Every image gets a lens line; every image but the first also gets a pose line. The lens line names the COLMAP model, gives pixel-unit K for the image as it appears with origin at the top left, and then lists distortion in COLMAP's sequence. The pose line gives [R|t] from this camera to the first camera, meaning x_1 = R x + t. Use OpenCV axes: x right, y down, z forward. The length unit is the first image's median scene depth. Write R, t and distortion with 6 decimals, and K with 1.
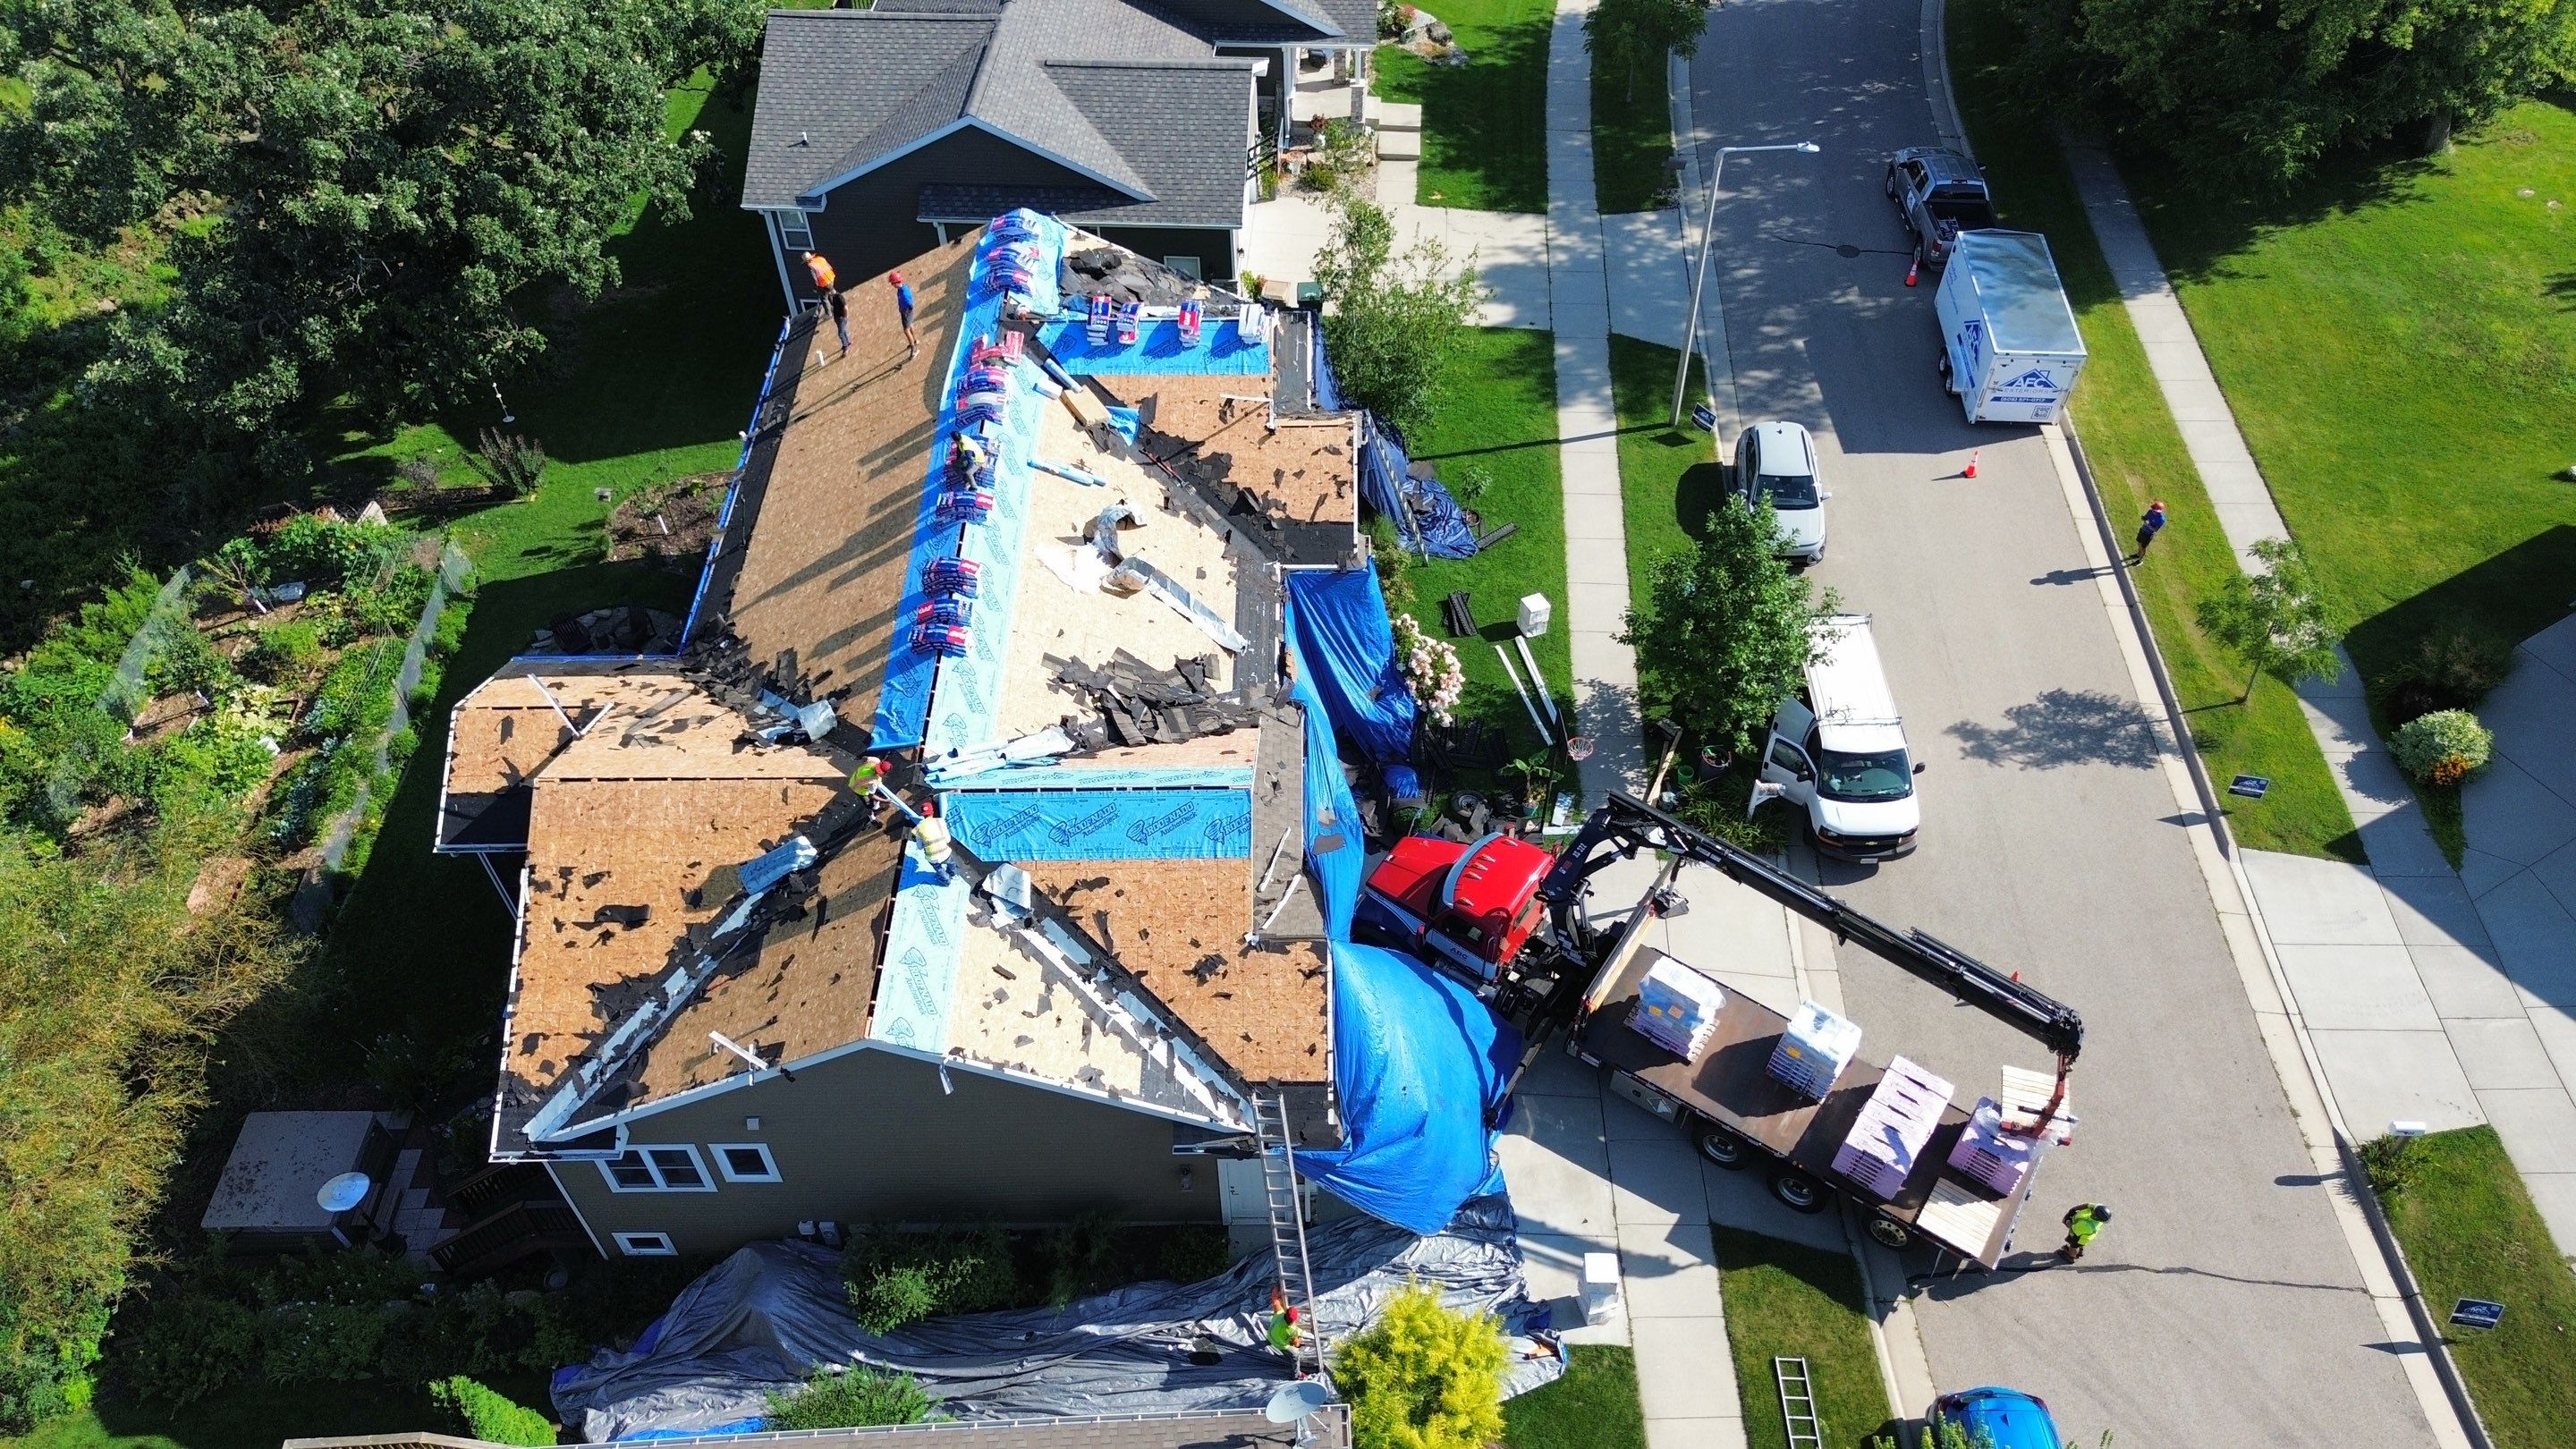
lens RADIAL K [[1821.7, 0, 1302.8], [0, 1821.7, 723.6], [0, 0, 1]] dist [0.053069, -0.041991]
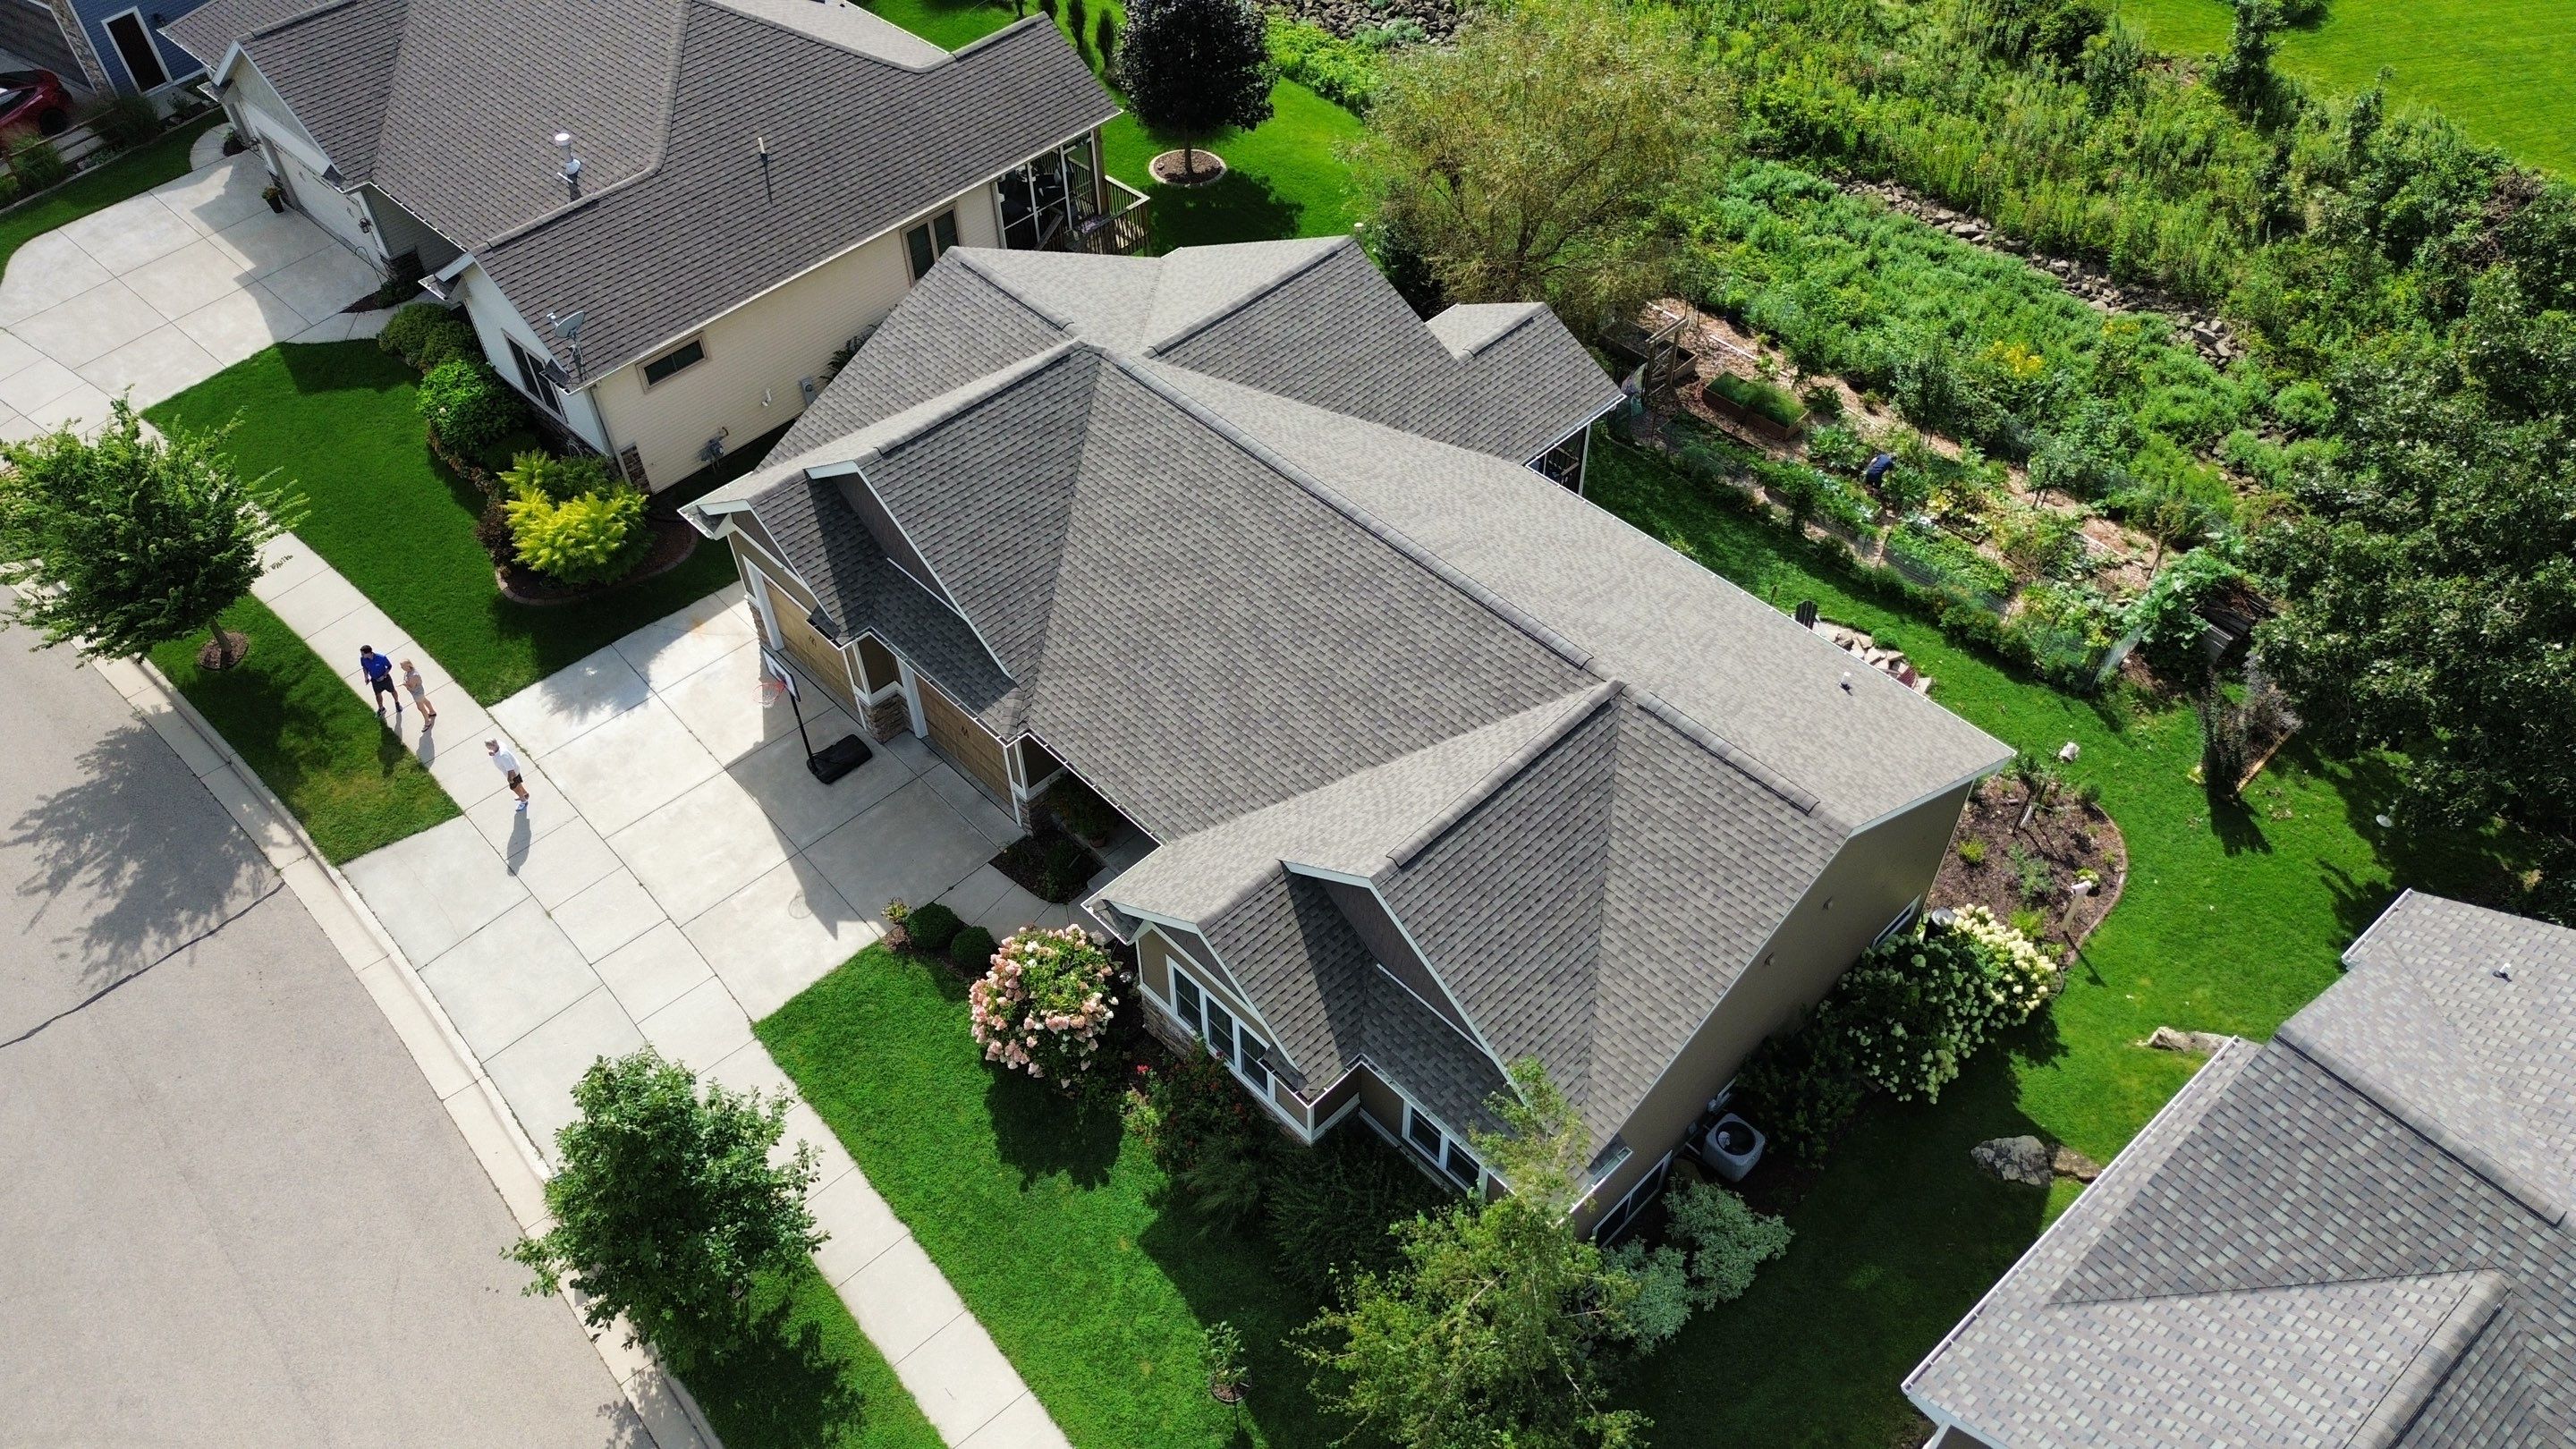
lens RADIAL K [[1821.7, 0, 1292.0], [0, 1821.7, 721.6], [0, 0, 1]] dist [0.053069, -0.041991]
pose [[-0.715418, 0.525181, -0.460827, 0.292149], [-0.503570, 0.069641, 0.861143, -0.809898], [0.484348, 0.848136, 0.214643, 0.797565]]
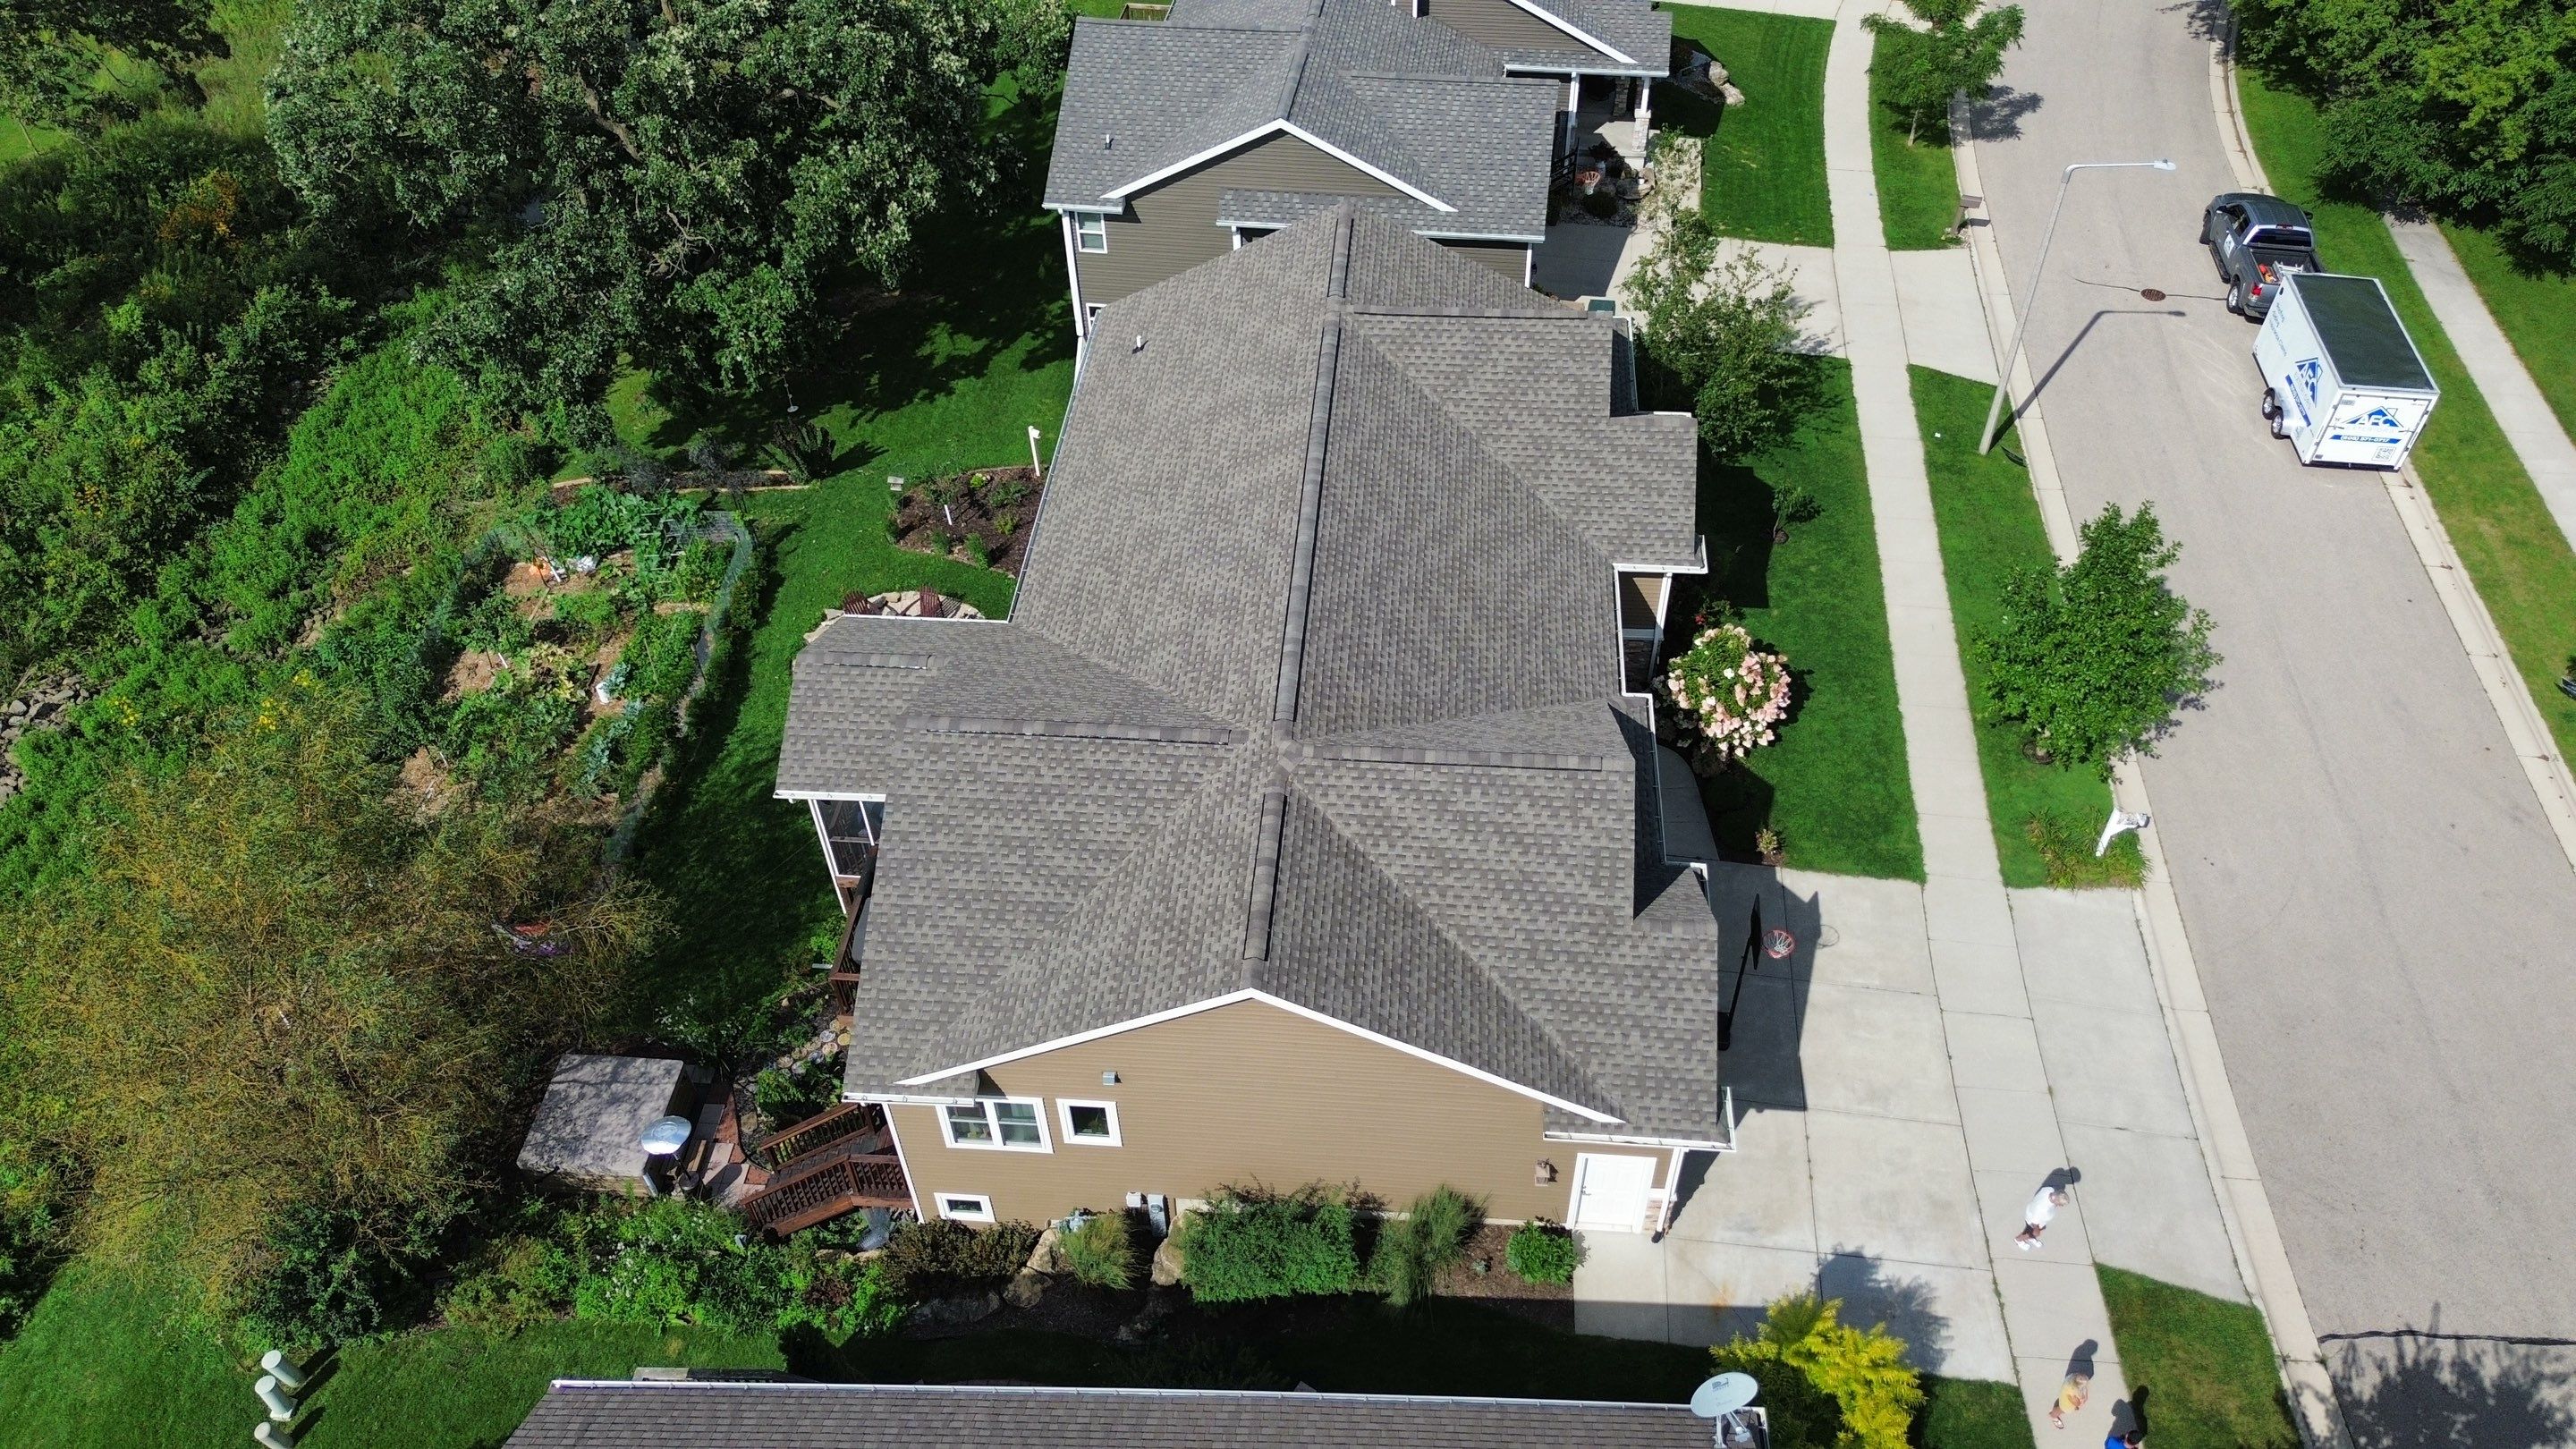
lens RADIAL K [[1821.7, 0, 1297.9], [0, 1821.7, 721.8], [0, 0, 1]] dist [0.053069, -0.041991]
pose [[0.996863, 0.051008, -0.060509, -0.115182], [-0.054038, 0.997309, -0.049542, 0.055359], [0.057820, 0.052656, 0.996937, 0.025159]]
